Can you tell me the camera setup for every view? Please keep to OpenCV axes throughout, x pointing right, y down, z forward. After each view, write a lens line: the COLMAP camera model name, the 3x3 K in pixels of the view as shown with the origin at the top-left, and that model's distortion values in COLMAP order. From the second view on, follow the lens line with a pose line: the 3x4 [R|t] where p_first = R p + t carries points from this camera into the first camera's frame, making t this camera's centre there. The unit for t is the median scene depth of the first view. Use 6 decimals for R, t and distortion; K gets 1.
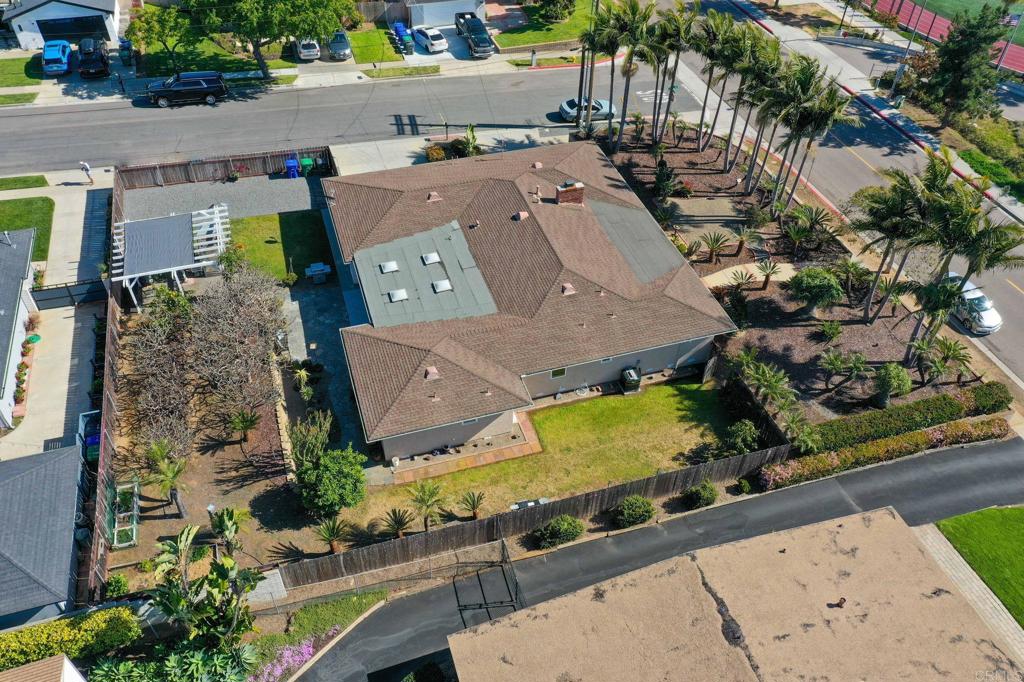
lens RADIAL K [[809.5, 0, 516.9], [0, 809.5, 339.5], [0, 0, 1]] dist [0.017436, -0.006911]
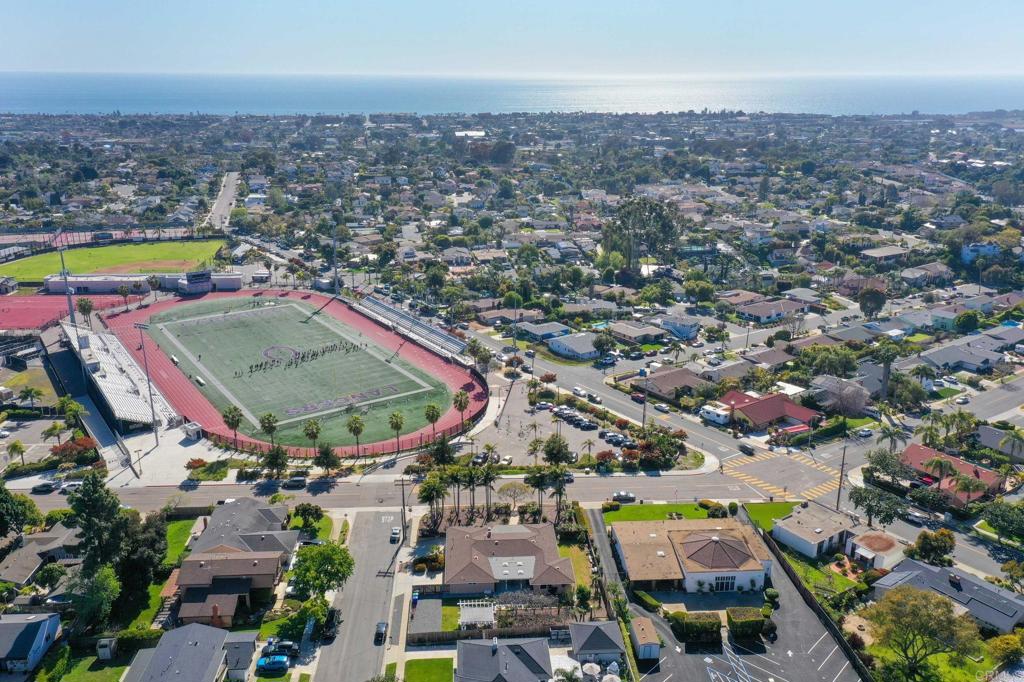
lens RADIAL K [[809.5, 0, 508.2], [0, 809.5, 361.7], [0, 0, 1]] dist [0.017436, -0.006911]
pose [[0.257788, -0.337008, 0.905523, -2.722452], [0.666813, 0.740284, 0.085680, -0.956994], [-0.699219, 0.581726, 0.415557, -0.780898]]
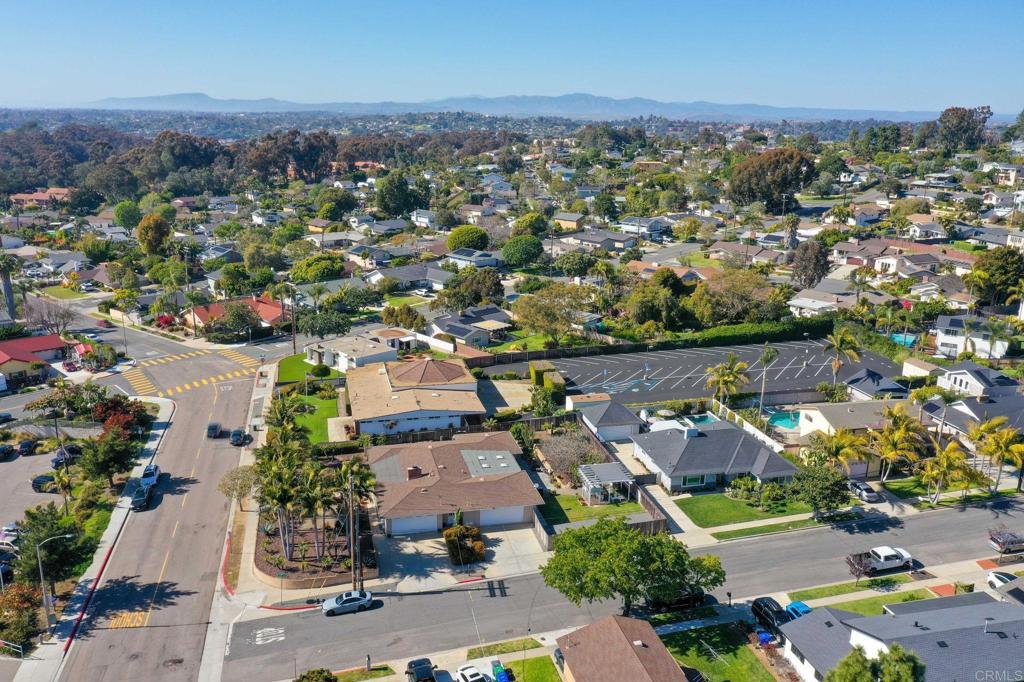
lens RADIAL K [[809.5, 0, 506.9], [0, 809.5, 343.0], [0, 0, 1]] dist [0.017436, -0.006911]
pose [[-0.995798, -0.059966, 0.069213, -0.301738], [0.028032, 0.519919, 0.853756, -2.206518], [-0.087181, 0.852108, -0.516053, 1.882184]]
